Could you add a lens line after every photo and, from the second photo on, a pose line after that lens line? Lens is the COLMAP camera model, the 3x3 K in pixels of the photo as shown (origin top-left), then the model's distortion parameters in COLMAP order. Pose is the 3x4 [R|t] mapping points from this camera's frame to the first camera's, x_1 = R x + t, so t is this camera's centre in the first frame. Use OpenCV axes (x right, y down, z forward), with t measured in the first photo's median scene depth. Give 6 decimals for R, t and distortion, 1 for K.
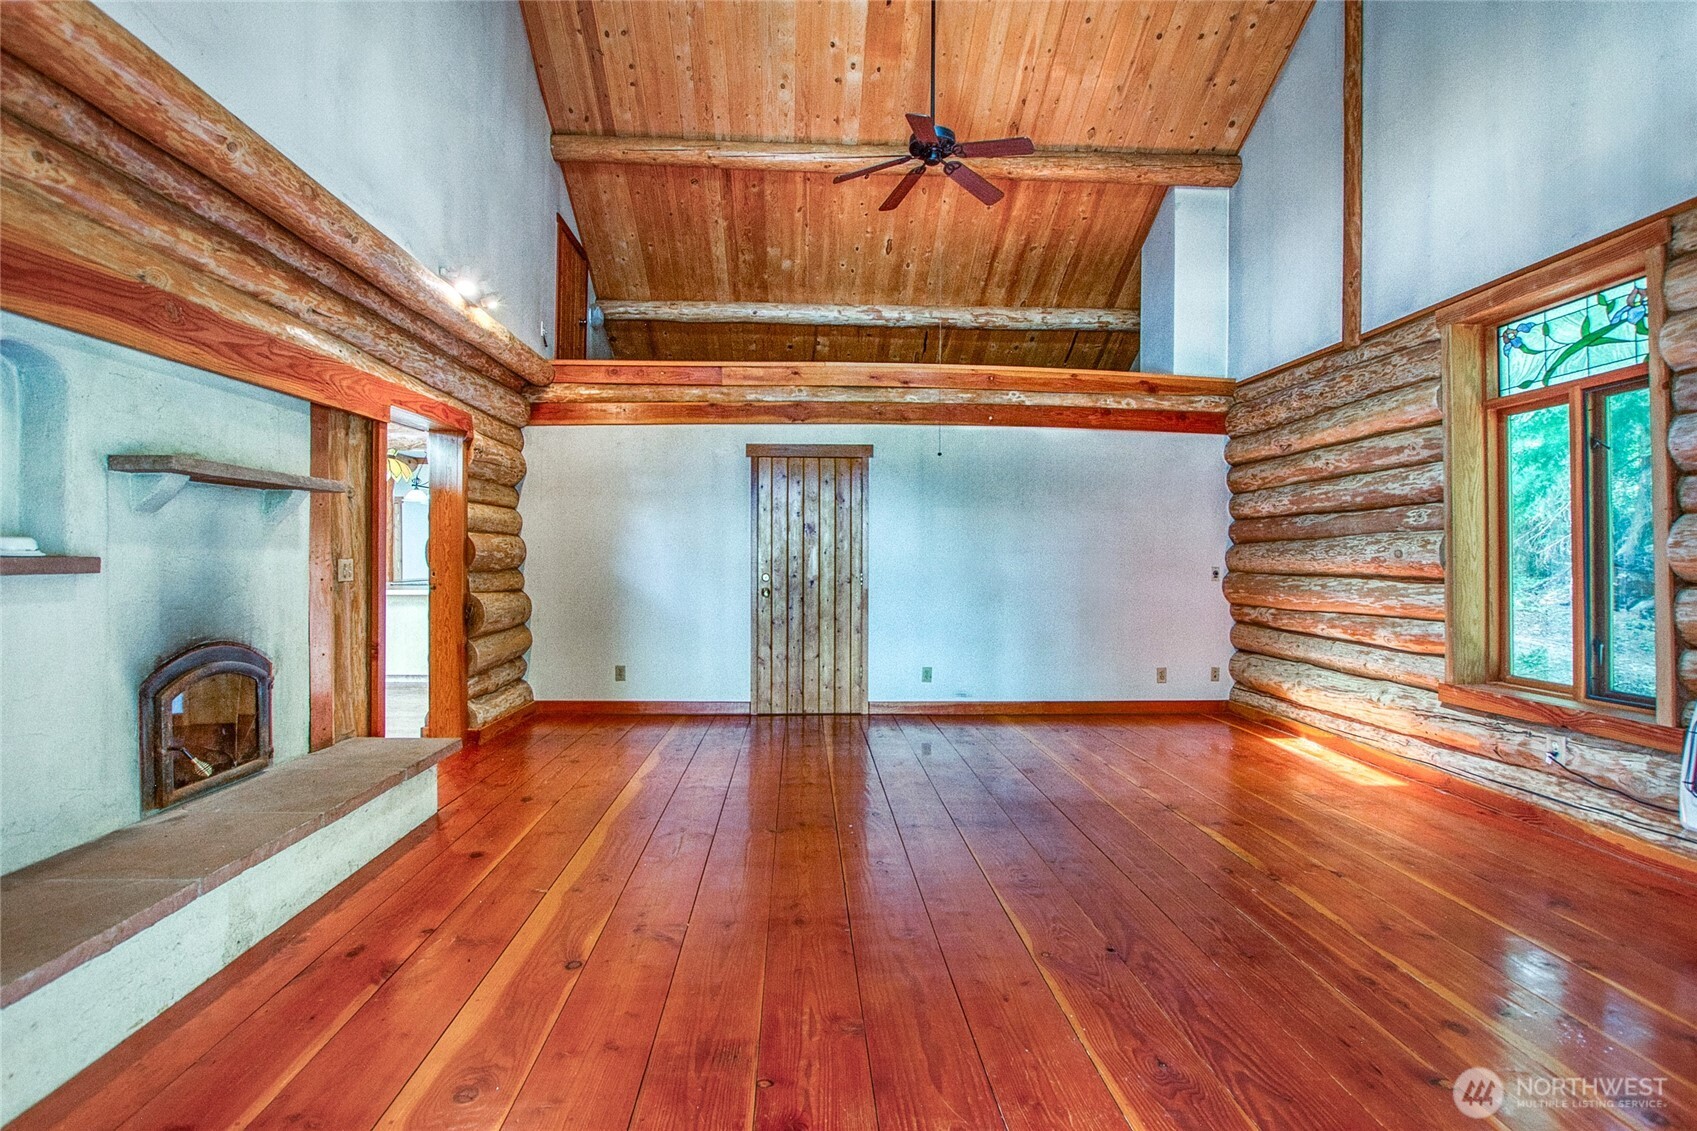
lens RADIAL K [[760.0, 0, 836.3], [0, 760.0, 556.7], [0, 0, 1]] dist [-0.024351, 0.003882]
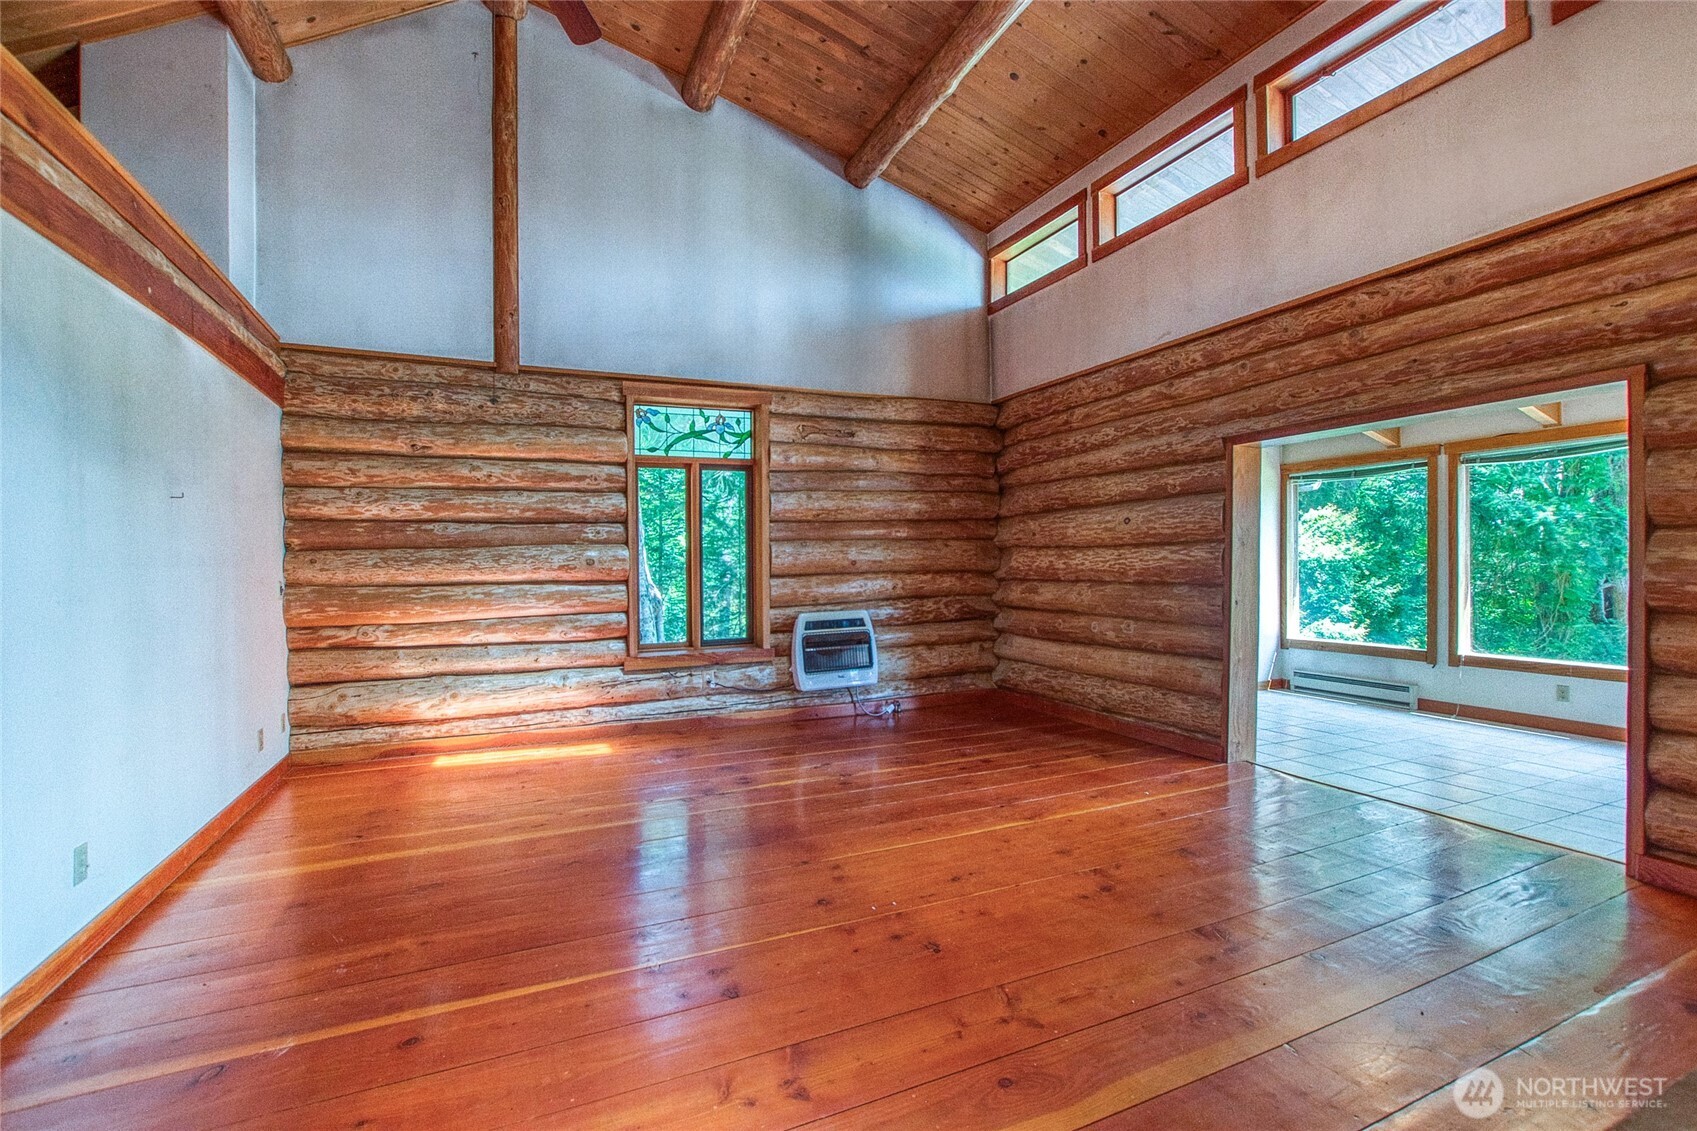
lens RADIAL K [[760.0, 0, 839.5], [0, 760.0, 565.6], [0, 0, 1]] dist [-0.024351, 0.003882]
pose [[-0.374056, -0.009031, 0.927362, -0.537485], [0.006396, 0.999904, 0.012317, -0.010327], [-0.927384, 0.010539, -0.373962, 1.019874]]
